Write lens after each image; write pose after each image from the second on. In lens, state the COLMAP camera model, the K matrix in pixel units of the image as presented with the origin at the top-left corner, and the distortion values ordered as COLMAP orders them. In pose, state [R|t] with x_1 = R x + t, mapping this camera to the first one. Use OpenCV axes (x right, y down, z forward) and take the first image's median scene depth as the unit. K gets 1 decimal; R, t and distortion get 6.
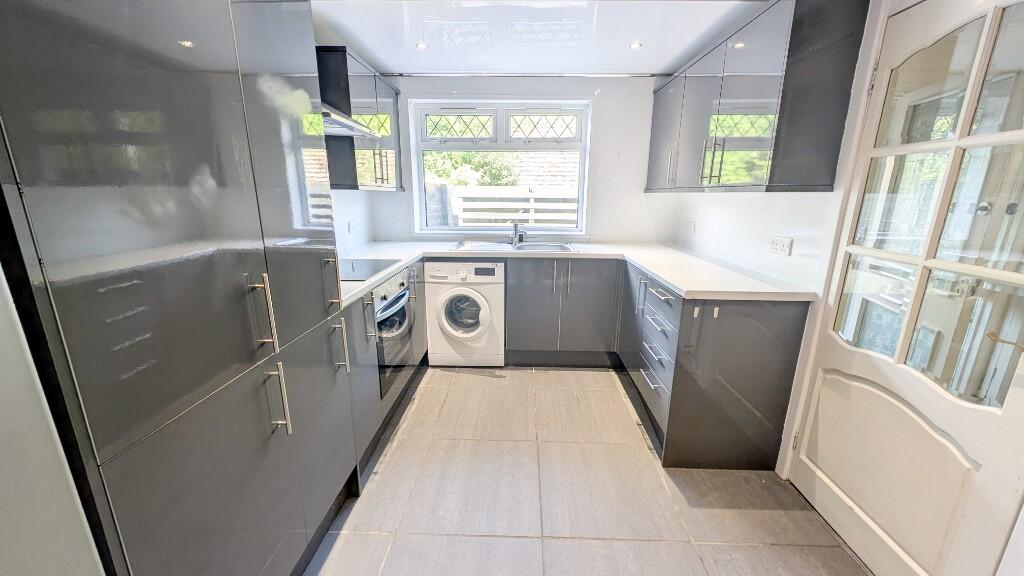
lens RADIAL K [[378.8, 0, 513.6], [0, 378.8, 287.8], [0, 0, 1]] dist [0.002243, -0.000148]
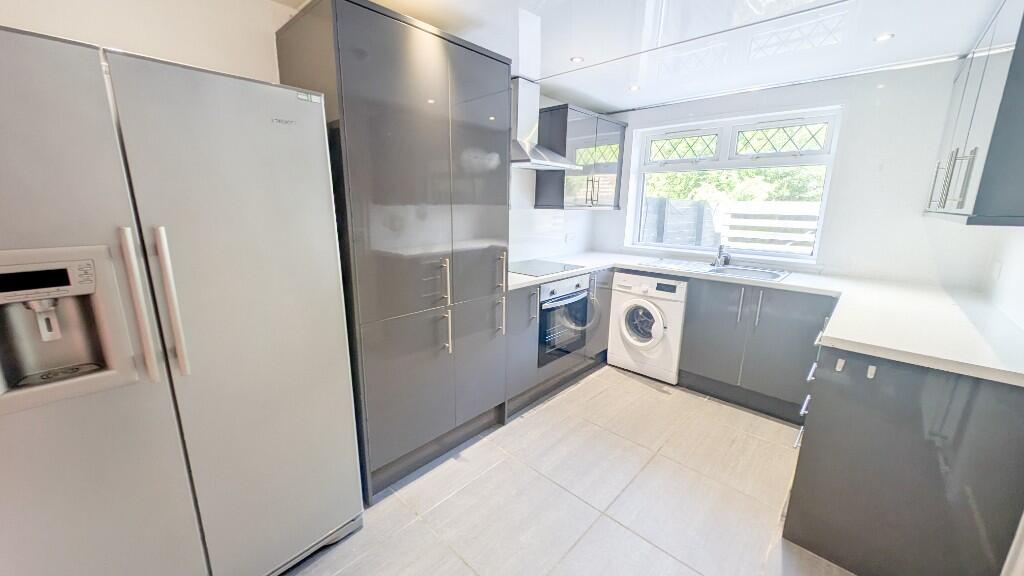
lens RADIAL K [[378.8, 0, 515.3], [0, 378.8, 286.5], [0, 0, 1]] dist [0.002243, -0.000148]
pose [[0.750864, 0.146538, -0.643995, 0.269945], [-0.169284, 0.985203, 0.026802, -0.004088], [0.638393, 0.088893, 0.764560, -0.059539]]
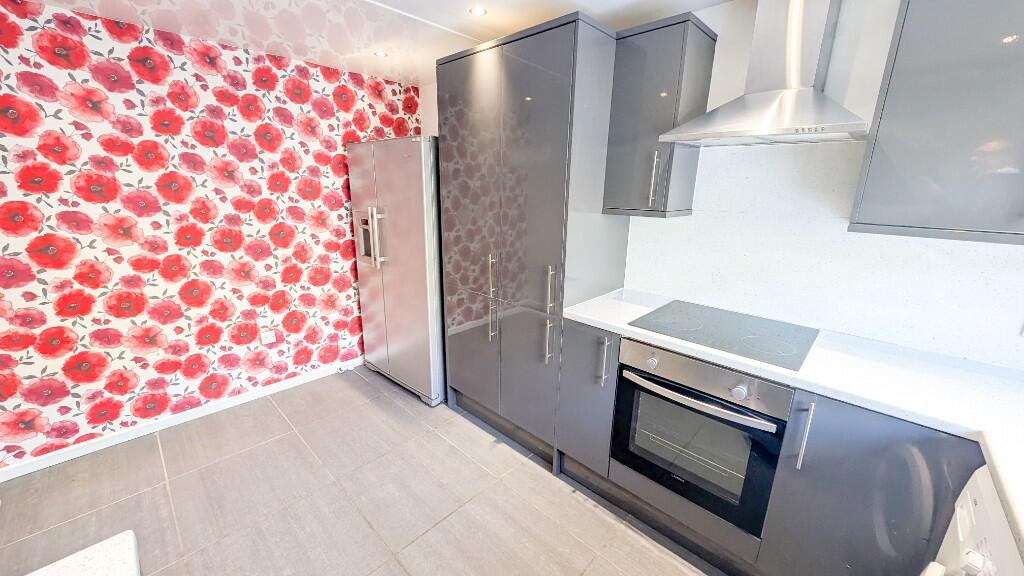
lens RADIAL K [[378.8, 0, 514.0], [0, 378.8, 285.1], [0, 0, 1]] dist [0.002243, -0.000148]
pose [[-0.675641, 0.173268, -0.716580, 0.242342], [-0.195355, 0.895165, 0.400644, -0.246405], [0.710877, 0.410679, -0.570962, 0.789234]]
